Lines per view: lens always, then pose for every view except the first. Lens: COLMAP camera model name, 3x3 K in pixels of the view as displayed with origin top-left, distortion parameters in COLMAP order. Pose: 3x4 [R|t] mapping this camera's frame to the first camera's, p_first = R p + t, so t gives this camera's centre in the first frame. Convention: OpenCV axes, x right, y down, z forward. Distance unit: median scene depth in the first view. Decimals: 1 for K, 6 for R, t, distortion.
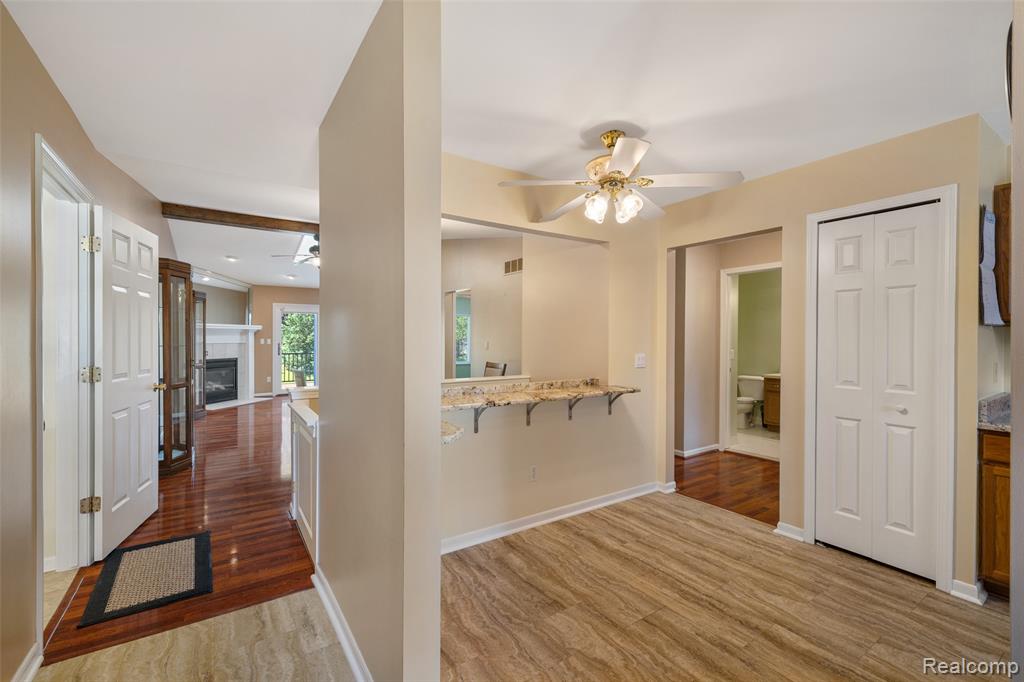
lens RADIAL K [[446.3, 0, 498.5], [0, 446.3, 340.6], [0, 0, 1]] dist [0.001711, -0.000608]
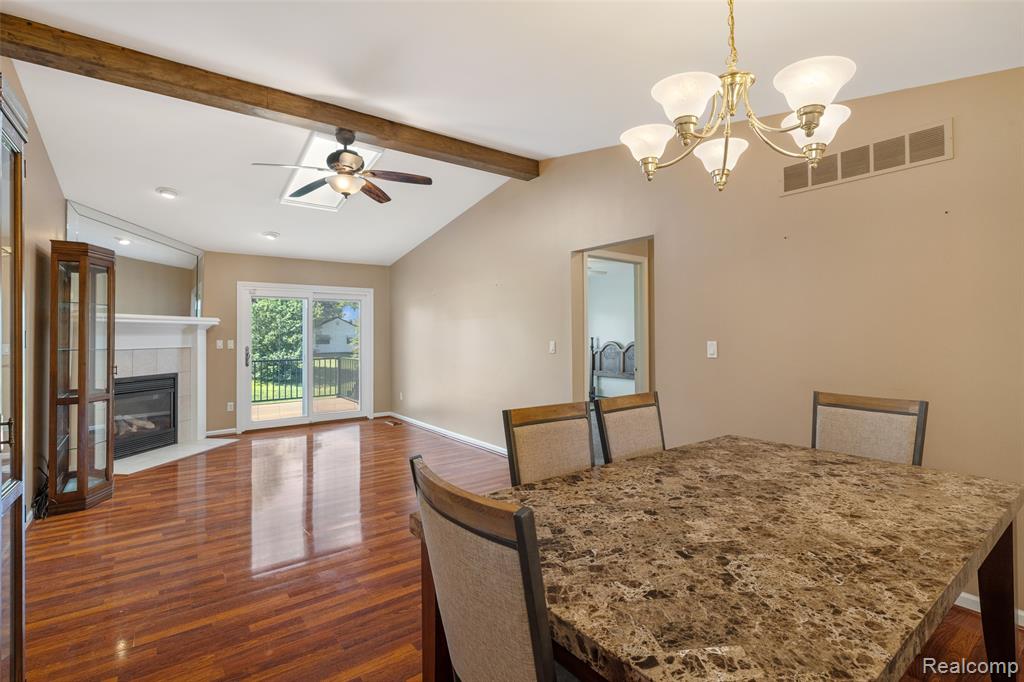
lens RADIAL K [[477.2, 0, 515.8], [0, 477.2, 326.5], [0, 0, 1]] dist [-0.016309, 0.000217]
pose [[0.996373, -0.008531, 0.084668, -0.222733], [0.010699, 0.999625, -0.025188, -0.002293], [-0.084422, 0.026003, 0.996091, 0.395079]]
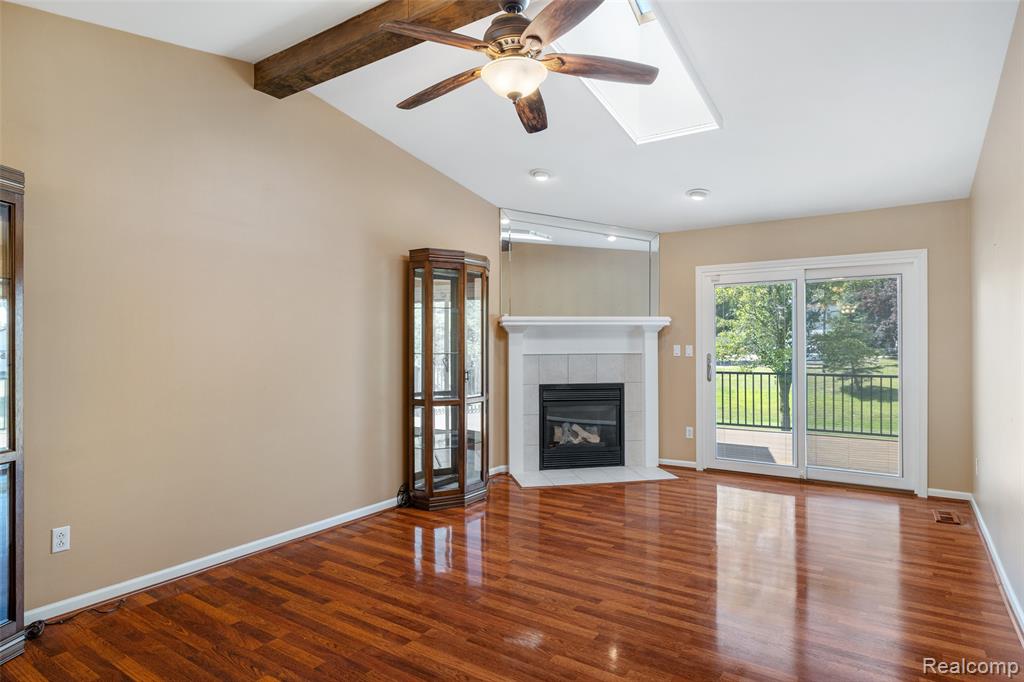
lens RADIAL K [[569.6, 0, 511.1], [0, 569.6, 343.5], [0, 0, 1]] dist [0.002344, 0.000021]
pose [[0.399006, -0.001116, -0.916948, -0.056034], [-0.001979, 0.999996, -0.002078, -0.004849], [0.916946, 0.002644, 0.399002, 0.732448]]
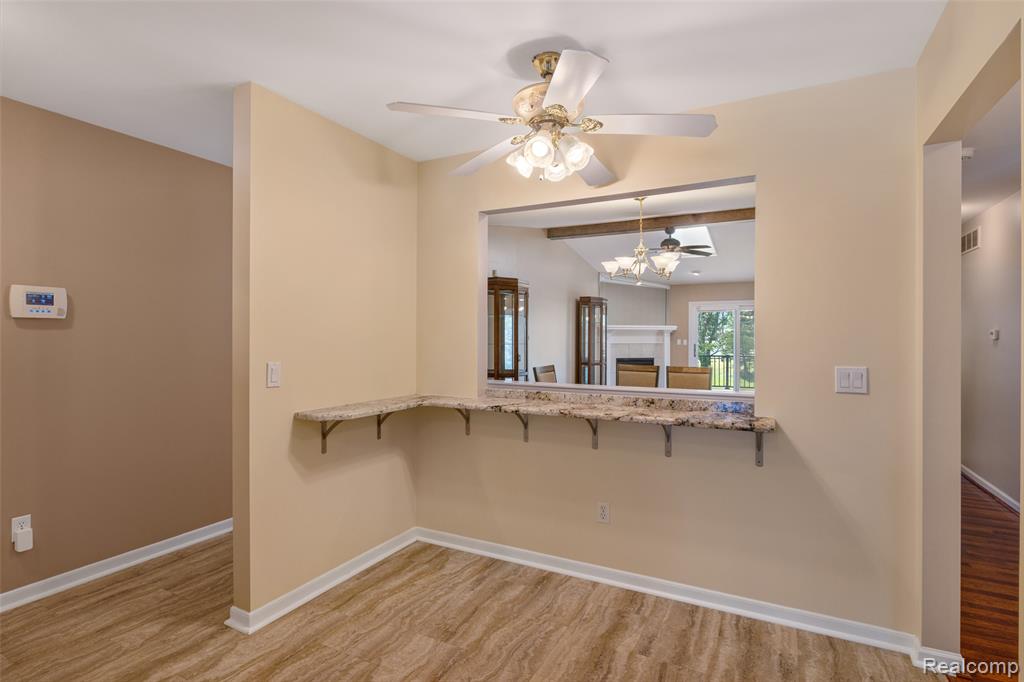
lens RADIAL K [[502.3, 0, 505.8], [0, 502.3, 334.7], [0, 0, 1]] dist [-0.000922, 0.000224]
pose [[0.485429, -0.005118, -0.874261, 0.299195], [-0.008319, 0.999911, -0.010473, 0.000364], [0.874237, 0.012357, 0.485343, 0.170198]]
